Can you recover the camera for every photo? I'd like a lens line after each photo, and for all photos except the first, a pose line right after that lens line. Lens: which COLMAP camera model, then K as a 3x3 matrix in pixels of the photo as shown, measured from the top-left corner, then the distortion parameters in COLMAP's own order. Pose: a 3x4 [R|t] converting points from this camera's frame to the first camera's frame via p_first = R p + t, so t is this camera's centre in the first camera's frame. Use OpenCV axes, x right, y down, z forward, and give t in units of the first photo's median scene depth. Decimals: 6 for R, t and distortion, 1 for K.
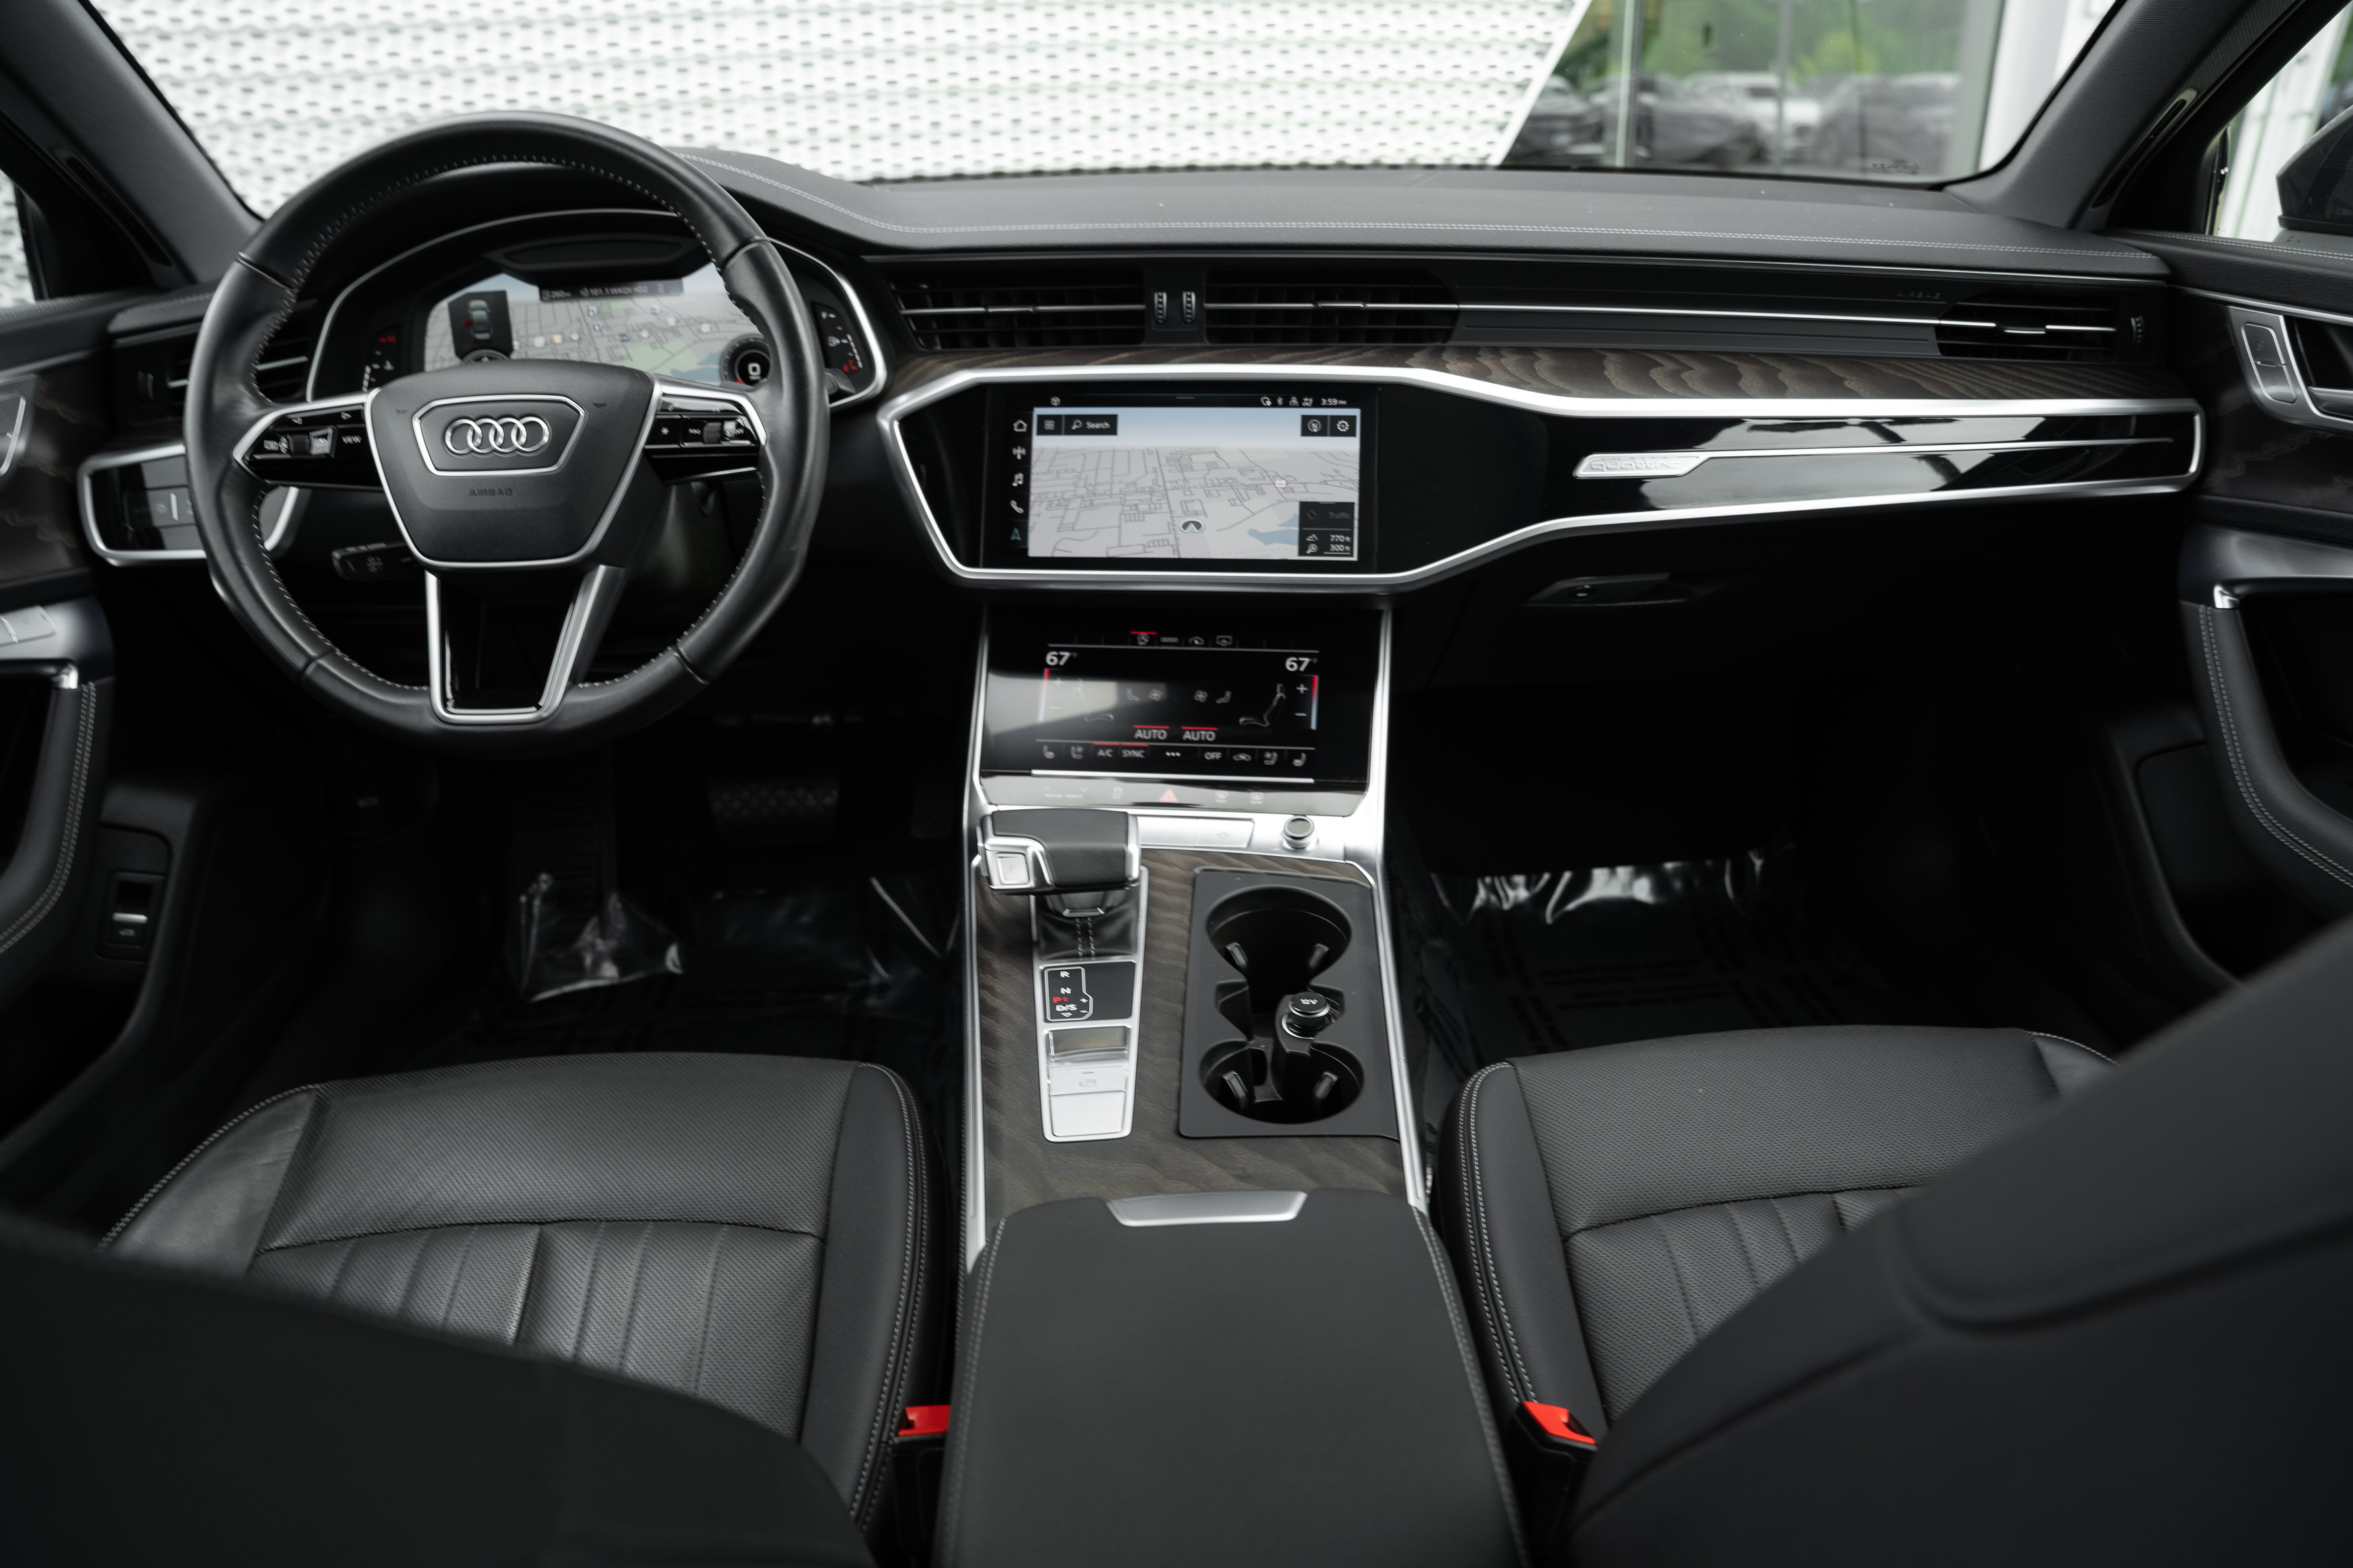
lens RADIAL K [[1615.6, 0, 1176.5], [0, 1615.6, 784.0], [0, 0, 1]] dist [-0.174993, 0.121018]
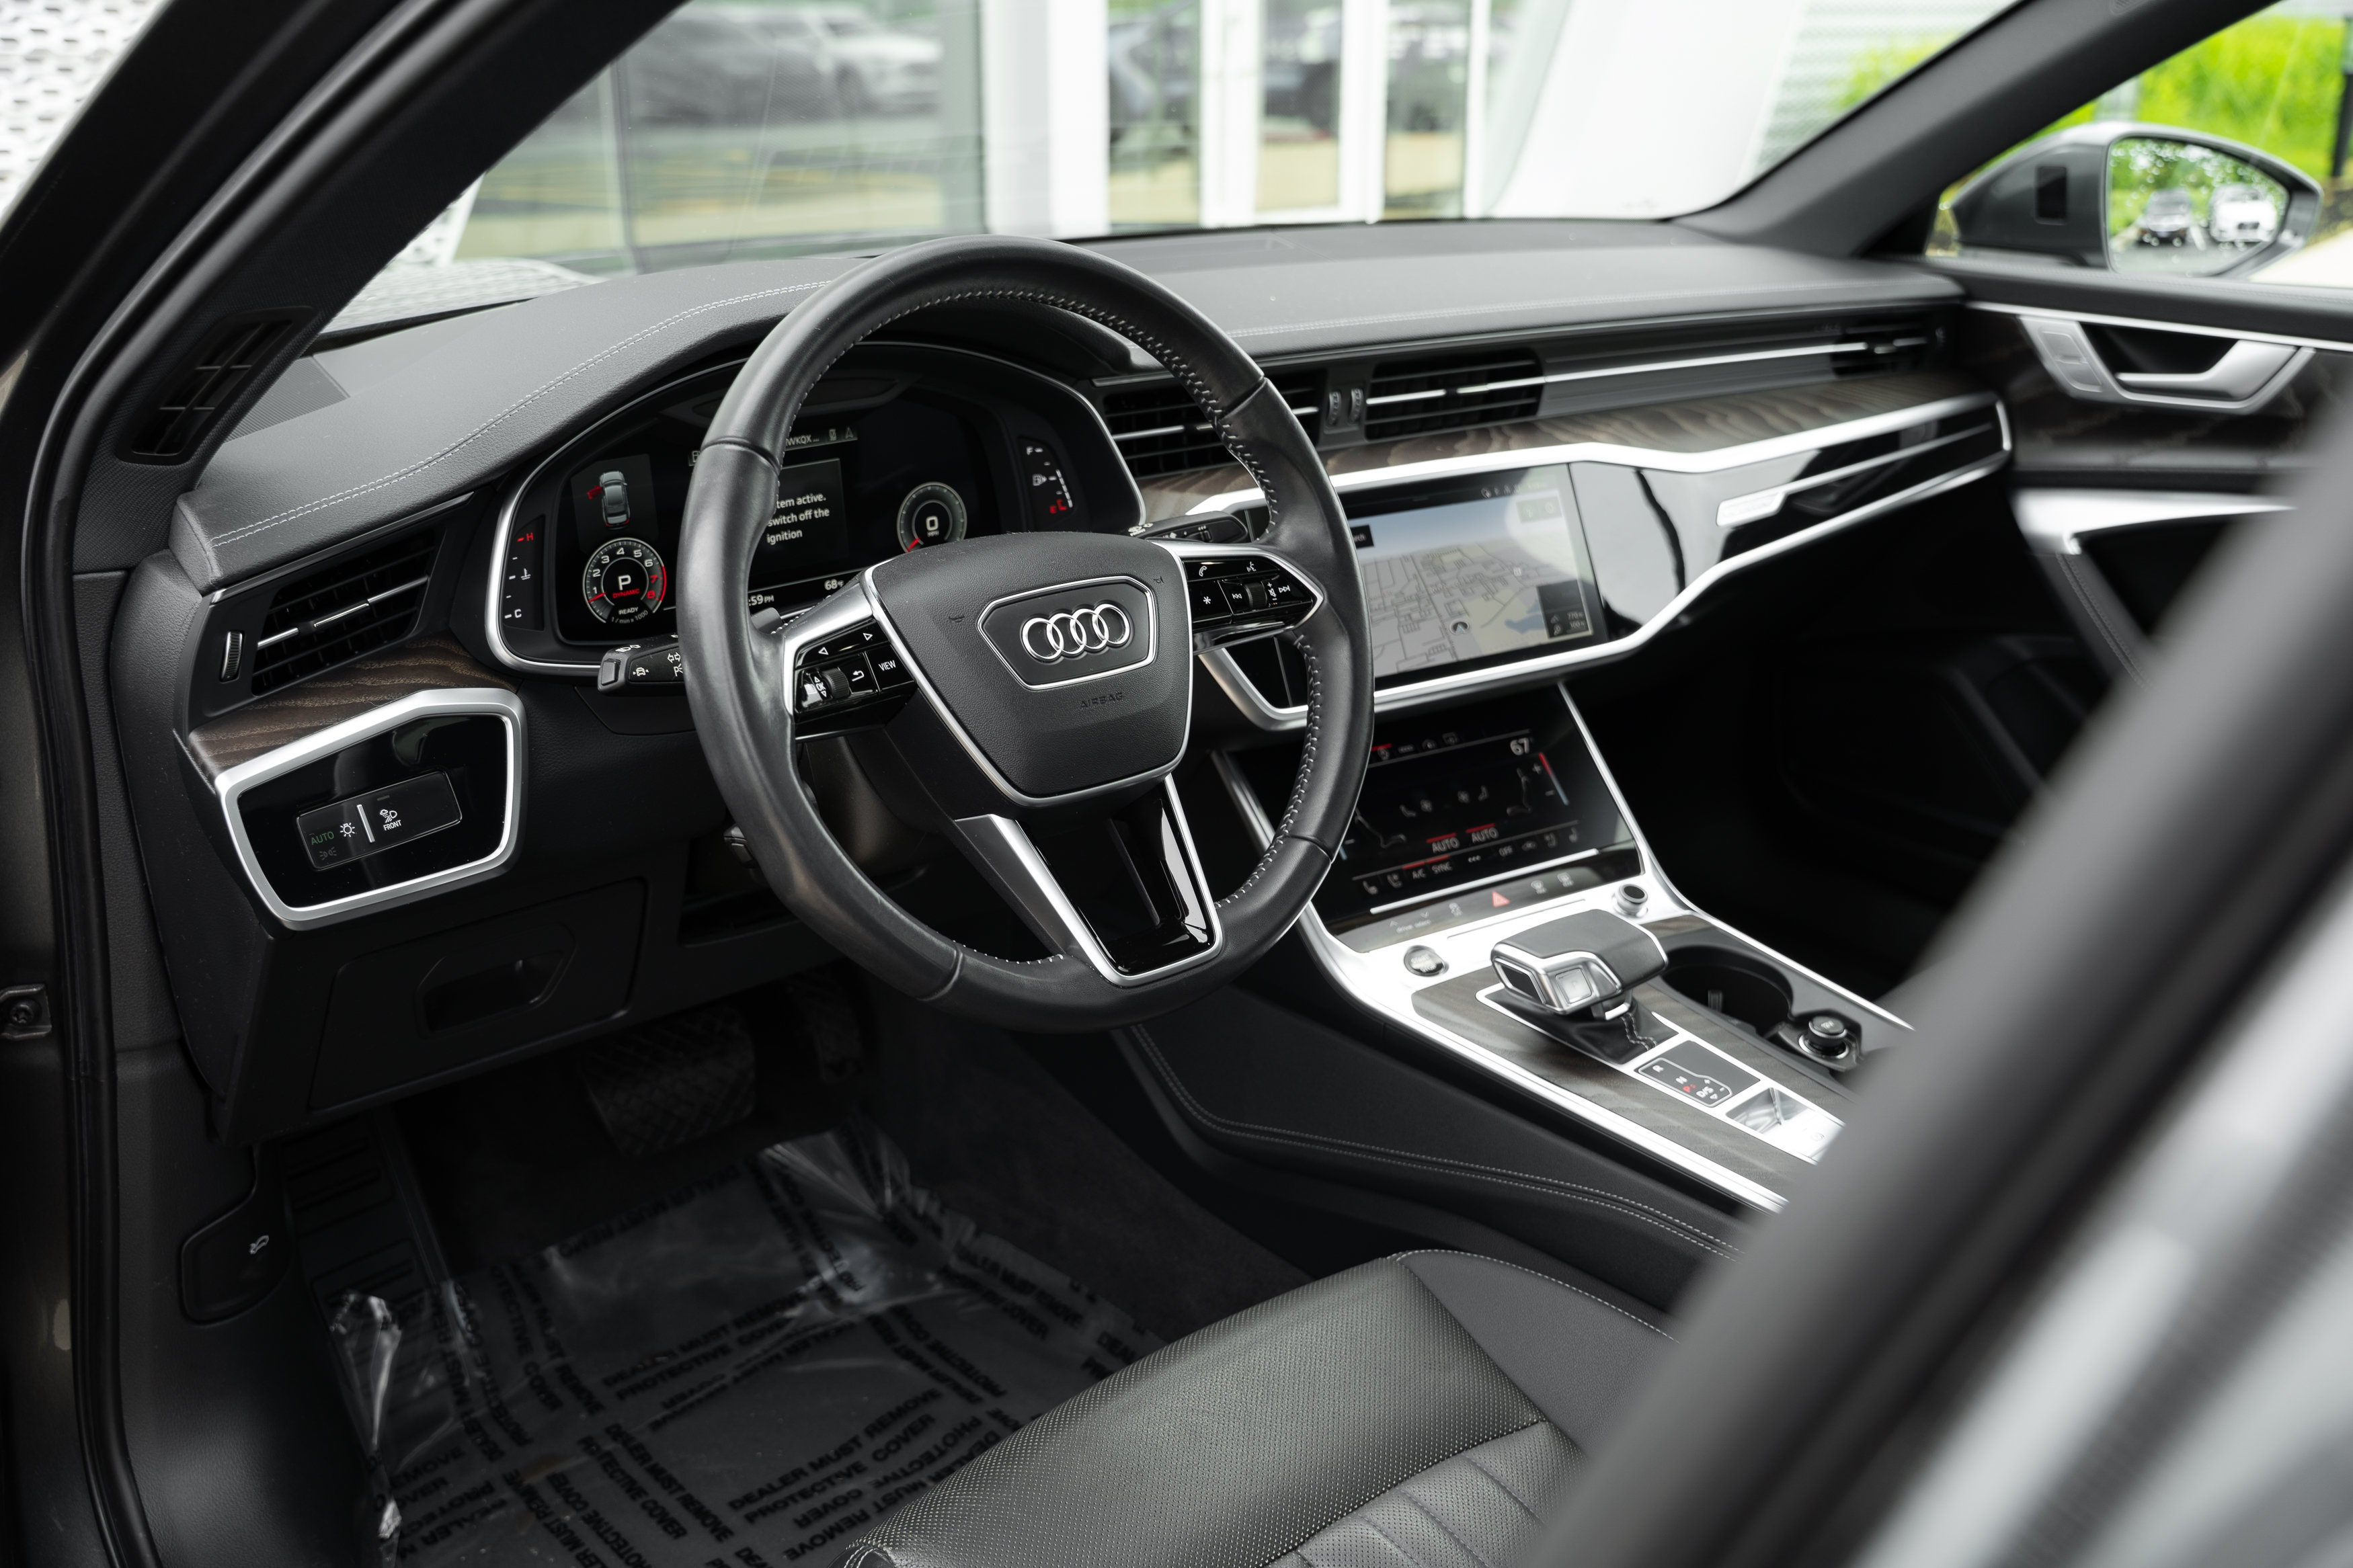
lens RADIAL K [[2055.0, 0, 1176.5], [0, 2055.0, 784.0], [0, 0, 1]] dist [-0.099315, 0.011961]
pose [[0.788996, -0.201841, 0.580297, -0.869886], [0.238264, 0.971102, 0.013818, -0.124640], [-0.566317, 0.127362, 0.814287, 0.086463]]
